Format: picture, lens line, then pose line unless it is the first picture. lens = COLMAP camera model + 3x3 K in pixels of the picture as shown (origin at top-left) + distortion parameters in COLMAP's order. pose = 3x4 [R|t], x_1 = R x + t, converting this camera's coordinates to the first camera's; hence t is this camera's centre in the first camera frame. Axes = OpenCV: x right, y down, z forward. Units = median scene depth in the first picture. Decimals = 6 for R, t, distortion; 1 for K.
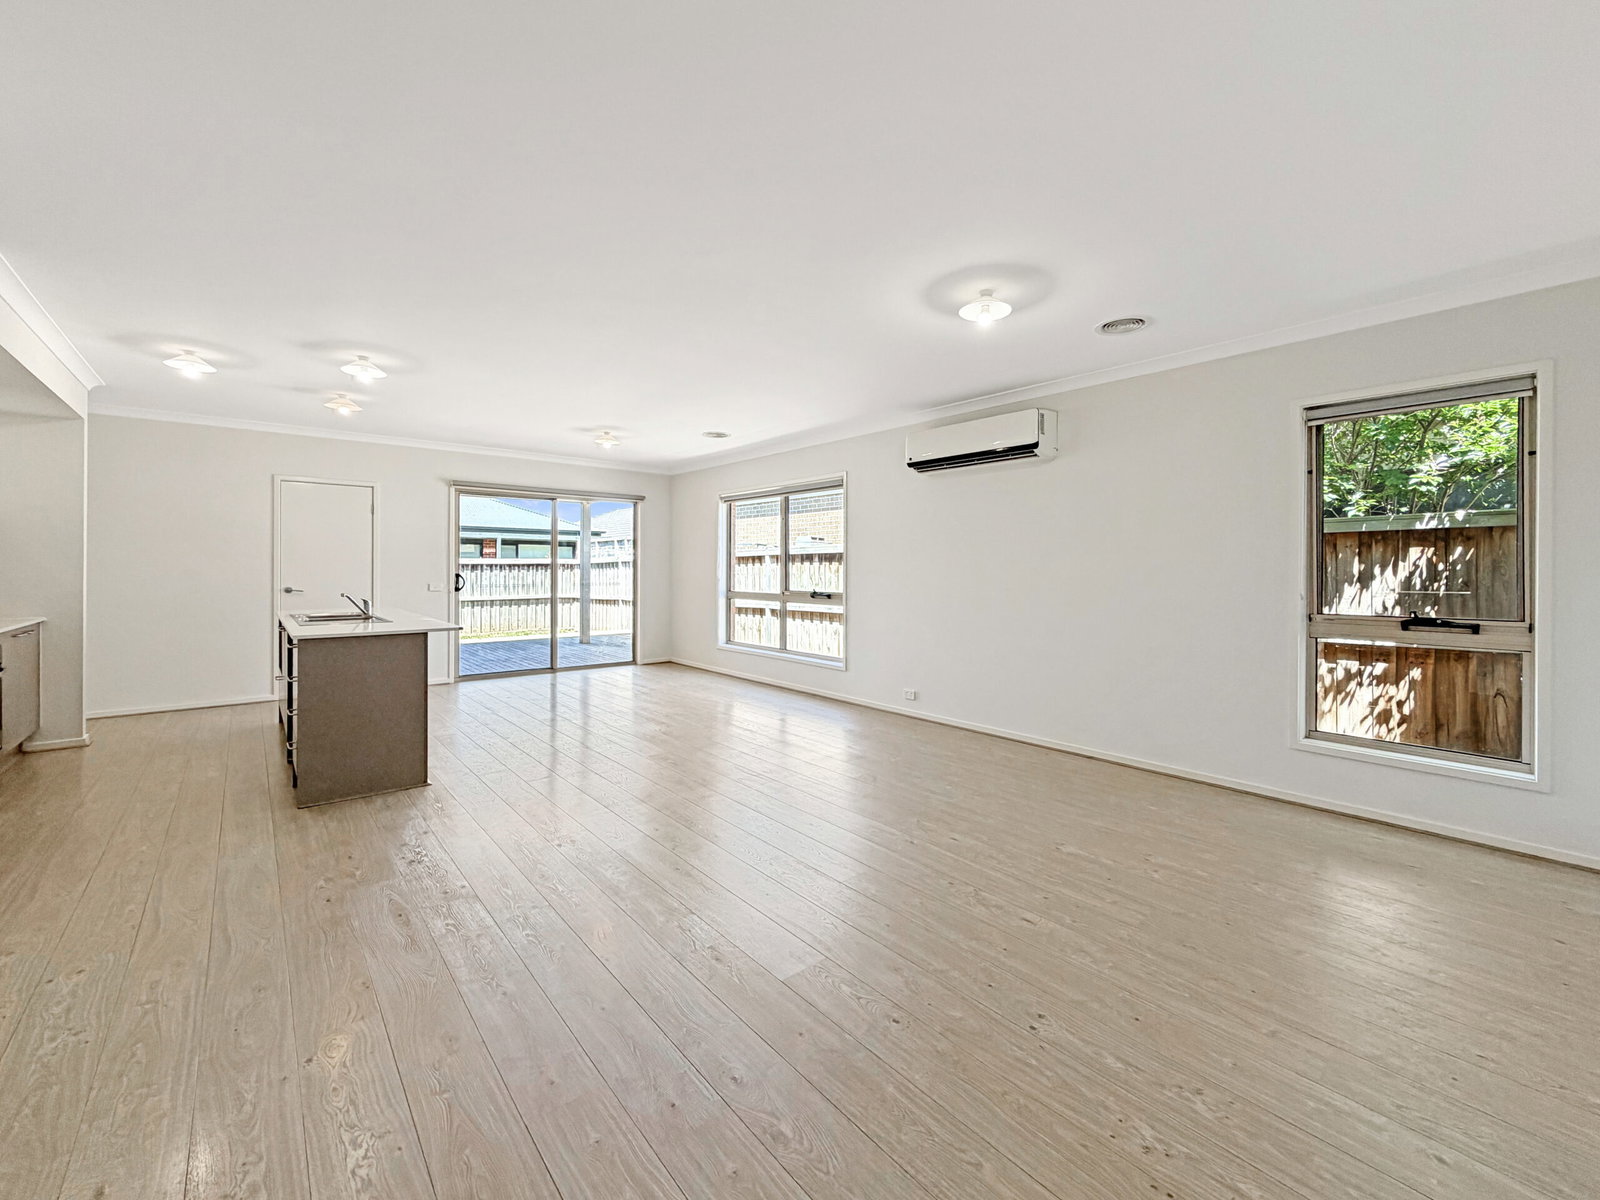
lens RADIAL K [[651.9, 0, 806.4], [0, 651.9, 569.5], [0, 0, 1]] dist [-0.000391, -0.000052]
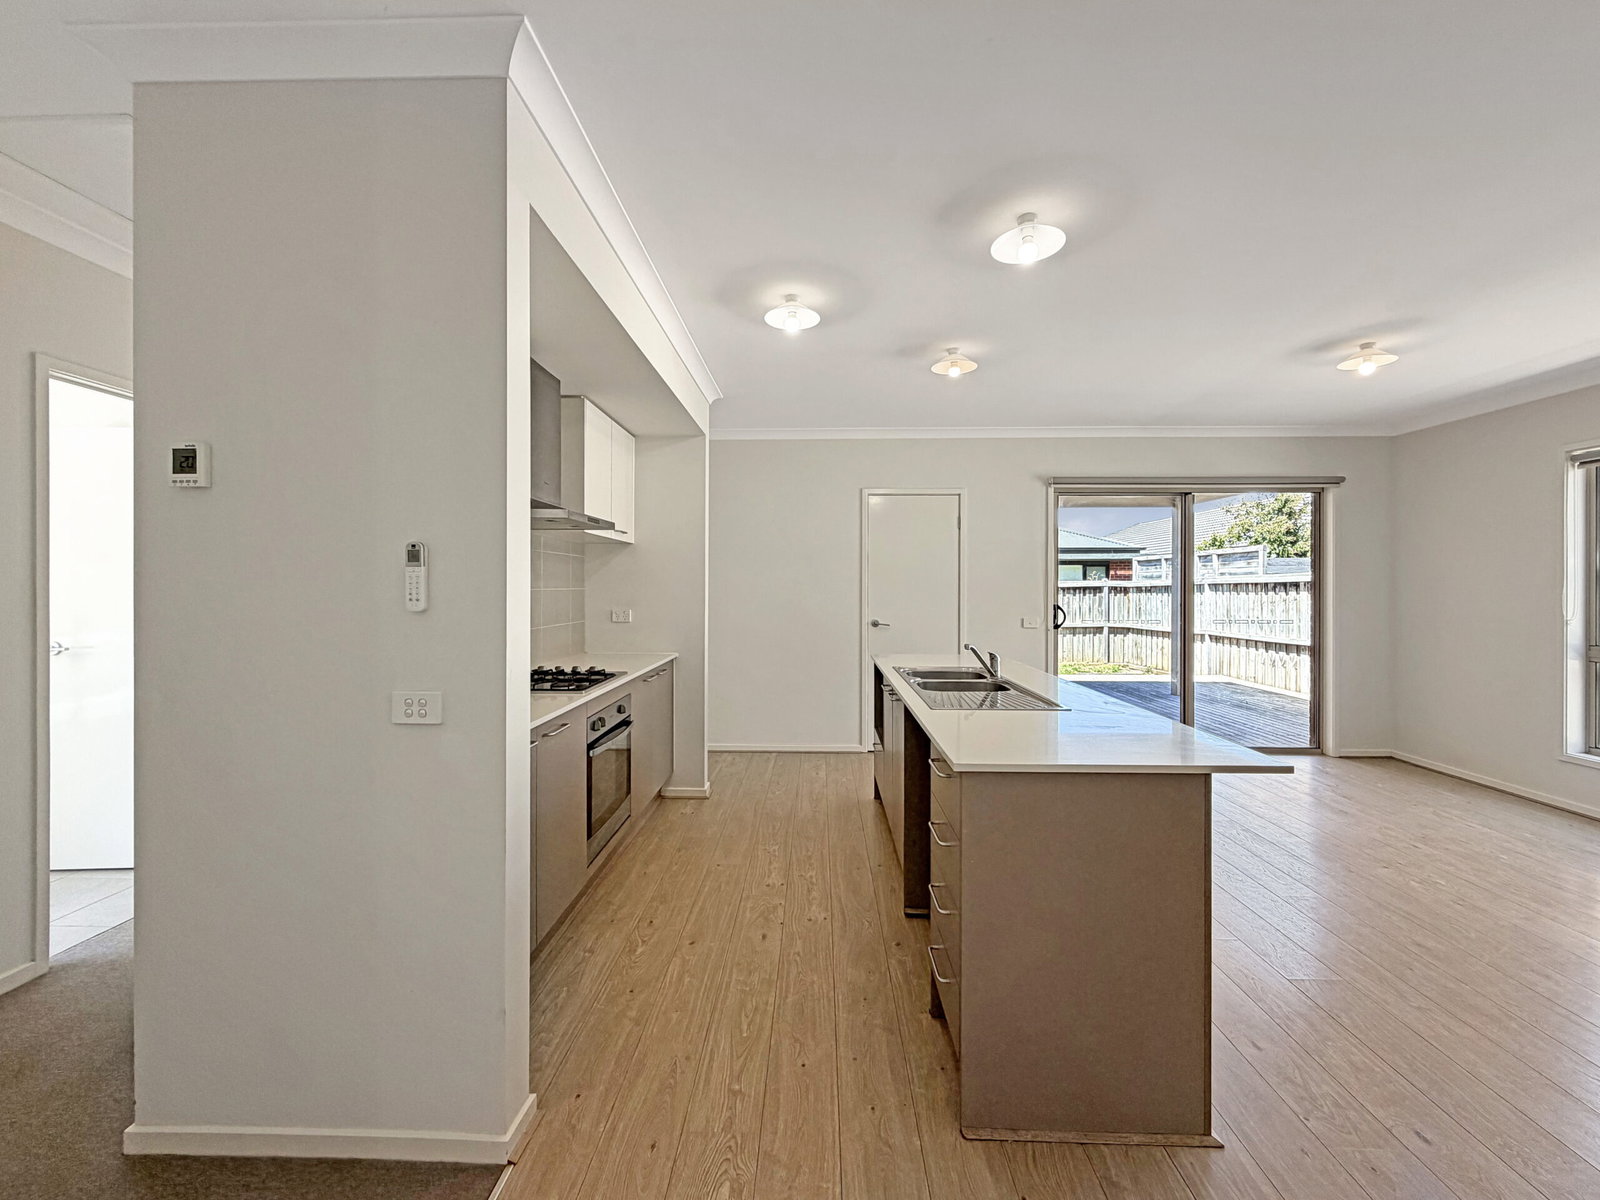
lens RADIAL K [[651.9, 0, 805.2], [0, 651.9, 596.0], [0, 0, 1]] dist [-0.000391, -0.000052]
pose [[0.741897, 0.005097, -0.670494, -0.293812], [0.000635, 0.999965, 0.008304, -0.011407], [0.670513, -0.006586, 0.741868, 0.309386]]
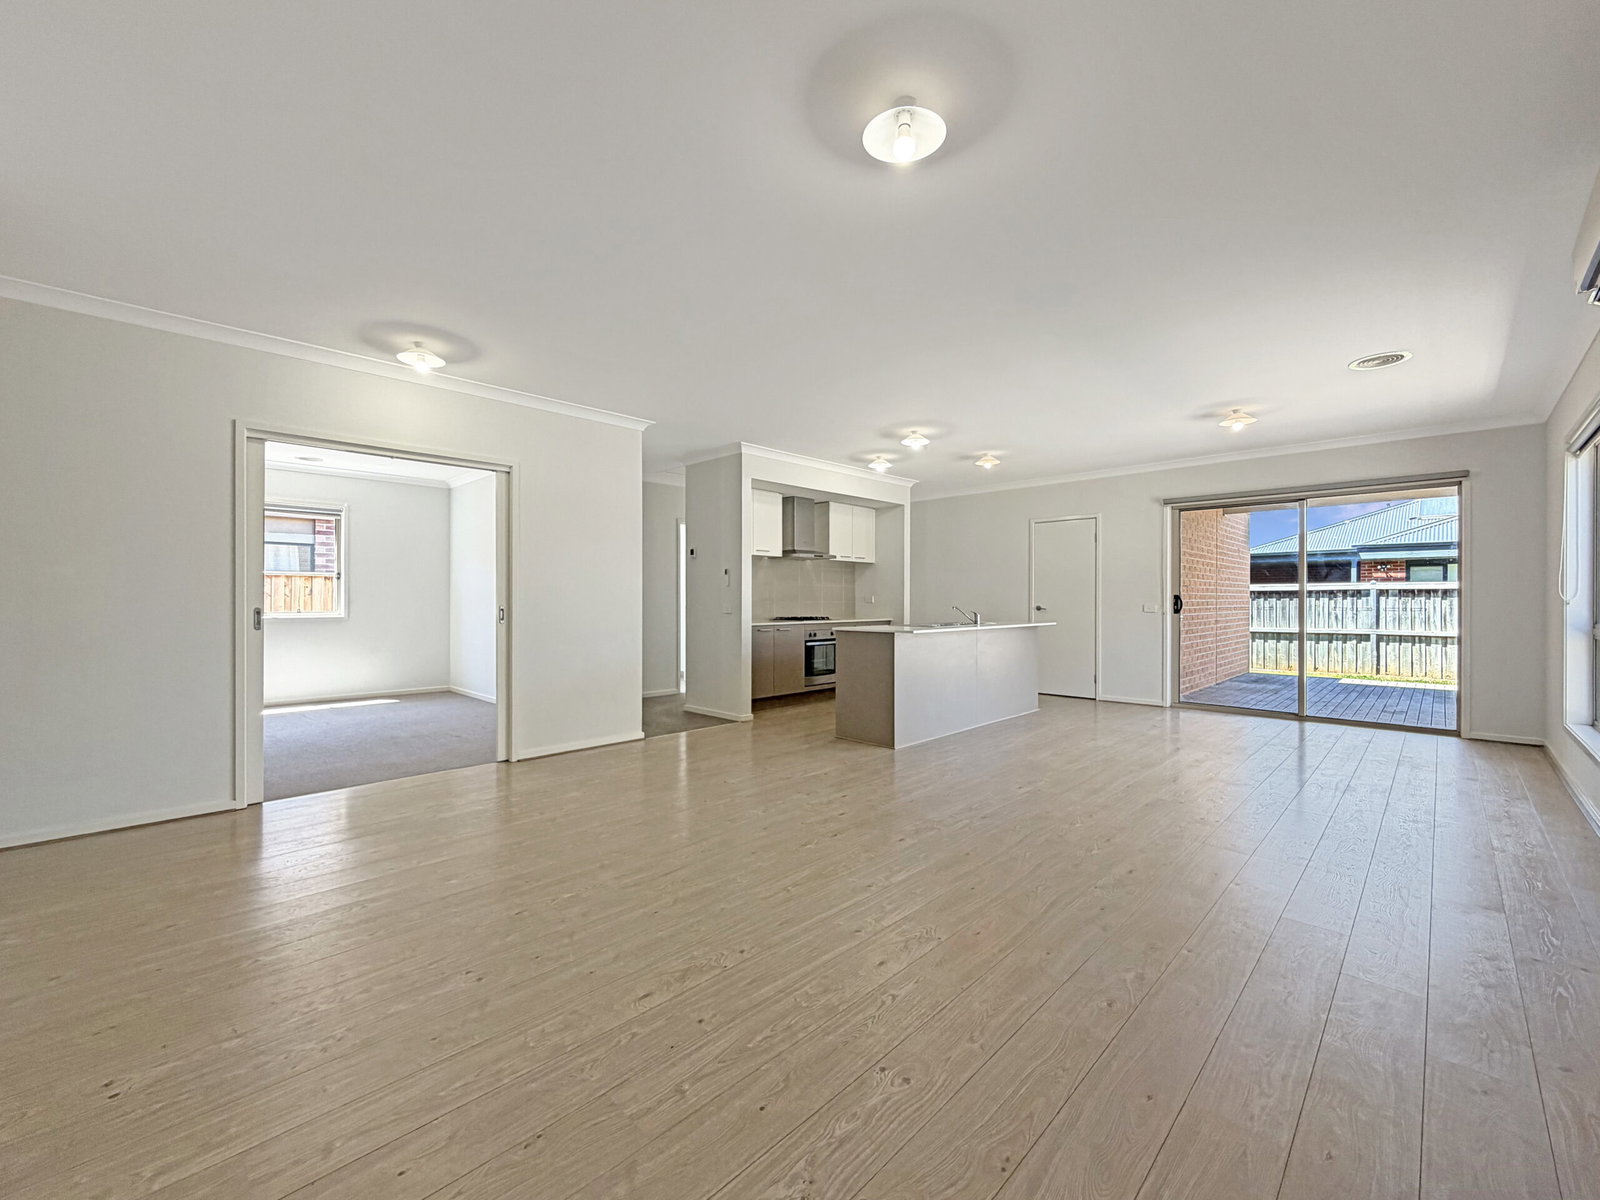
lens RADIAL K [[651.9, 0, 802.3], [0, 651.9, 596.8], [0, 0, 1]] dist [-0.000391, -0.000052]
pose [[0.096370, -0.010141, -0.995294, 0.430394], [-0.001422, 0.999946, -0.010326, 0.022559], [0.995345, 0.002411, 0.096350, 0.415621]]
